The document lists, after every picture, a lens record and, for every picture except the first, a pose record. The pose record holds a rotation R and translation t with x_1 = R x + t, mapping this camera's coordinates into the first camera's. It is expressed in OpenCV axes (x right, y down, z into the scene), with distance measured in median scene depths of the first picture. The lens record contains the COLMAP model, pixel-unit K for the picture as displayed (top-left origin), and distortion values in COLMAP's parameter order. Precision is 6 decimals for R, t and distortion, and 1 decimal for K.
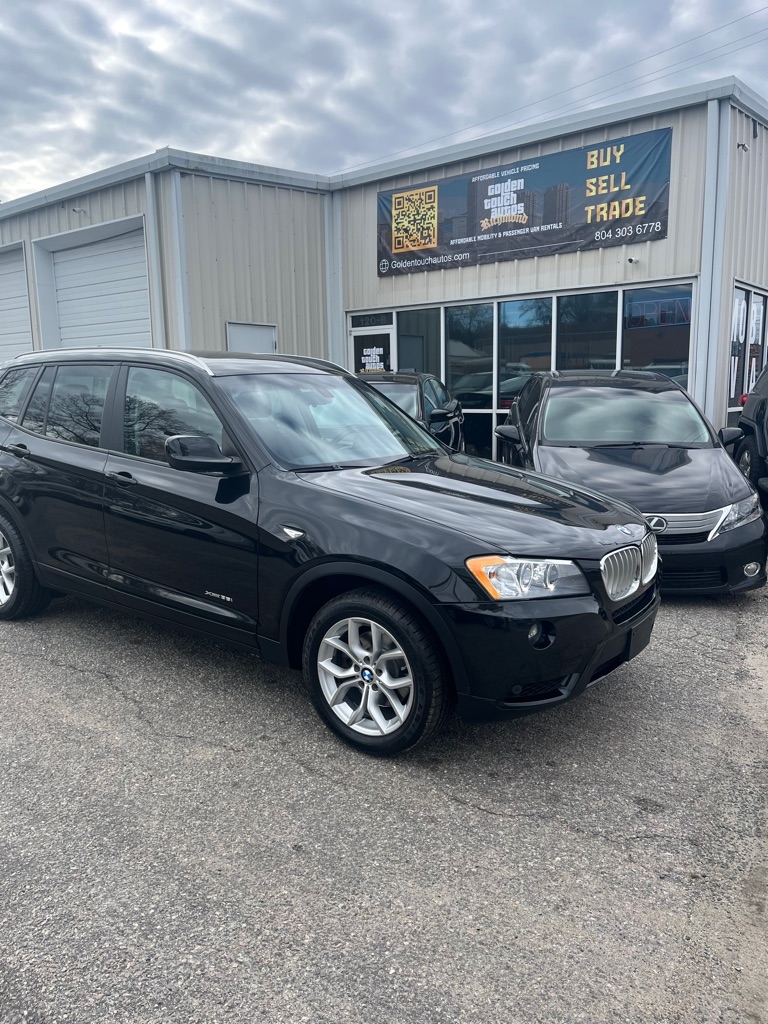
lens RADIAL K [[776.3, 0, 390.1], [0, 776.3, 503.7], [0, 0, 1]] dist [0.062236, -0.079139]
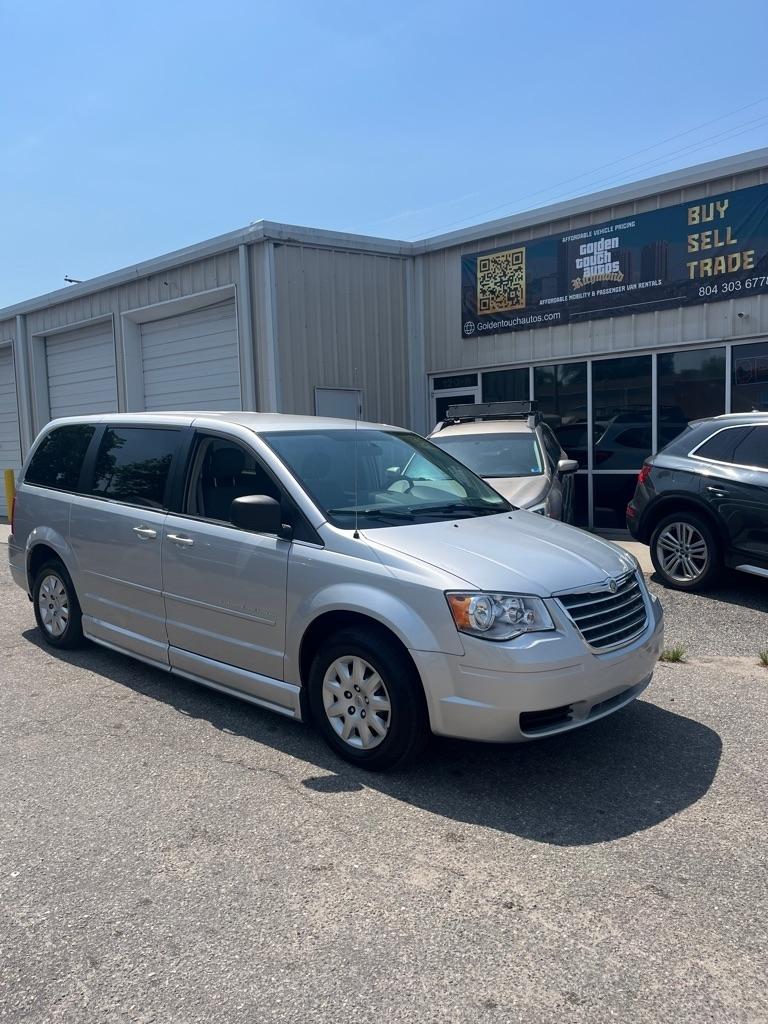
lens RADIAL K [[776.3, 0, 380.7], [0, 776.3, 504.8], [0, 0, 1]] dist [0.062236, -0.079139]
pose [[0.998066, -0.011916, -0.061008, -0.069044], [0.007497, 0.997365, -0.072158, -0.011121], [0.061707, 0.071561, 0.995526, 0.026800]]
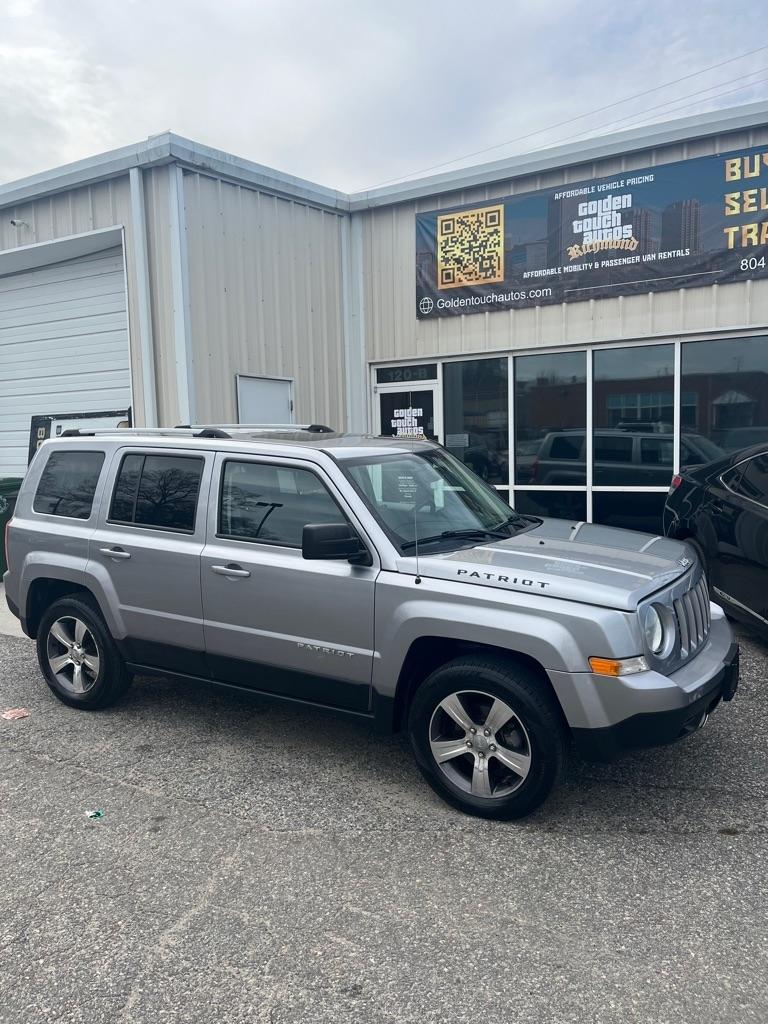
lens RADIAL K [[776.3, 0, 379.5], [0, 776.3, 504.5], [0, 0, 1]] dist [0.062236, -0.079139]
pose [[0.989754, -0.020633, 0.141282, -0.188676], [0.030938, 0.996987, -0.071138, -0.057224], [-0.139389, 0.074780, 0.987410, 0.277870]]
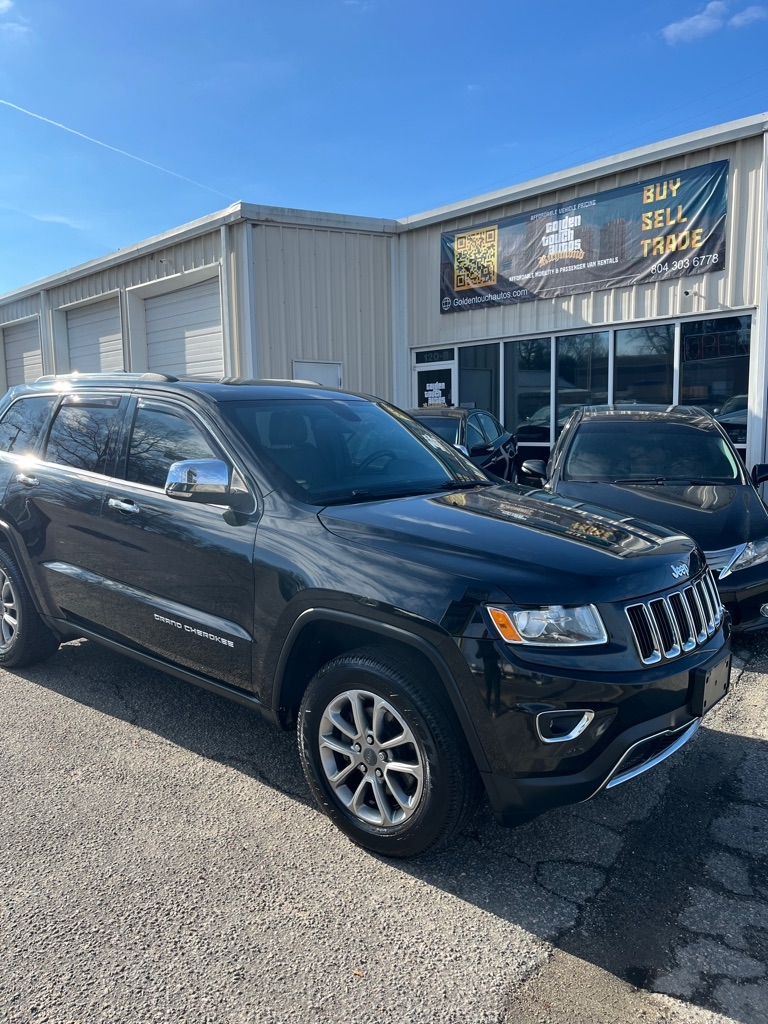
lens RADIAL K [[776.3, 0, 376.4], [0, 776.3, 507.0], [0, 0, 1]] dist [0.062236, -0.079139]
pose [[0.989364, 0.012450, -0.144928, 0.059599], [-0.017471, 0.999289, -0.033421, -0.001576], [0.144409, 0.035597, 0.988878, -0.020534]]
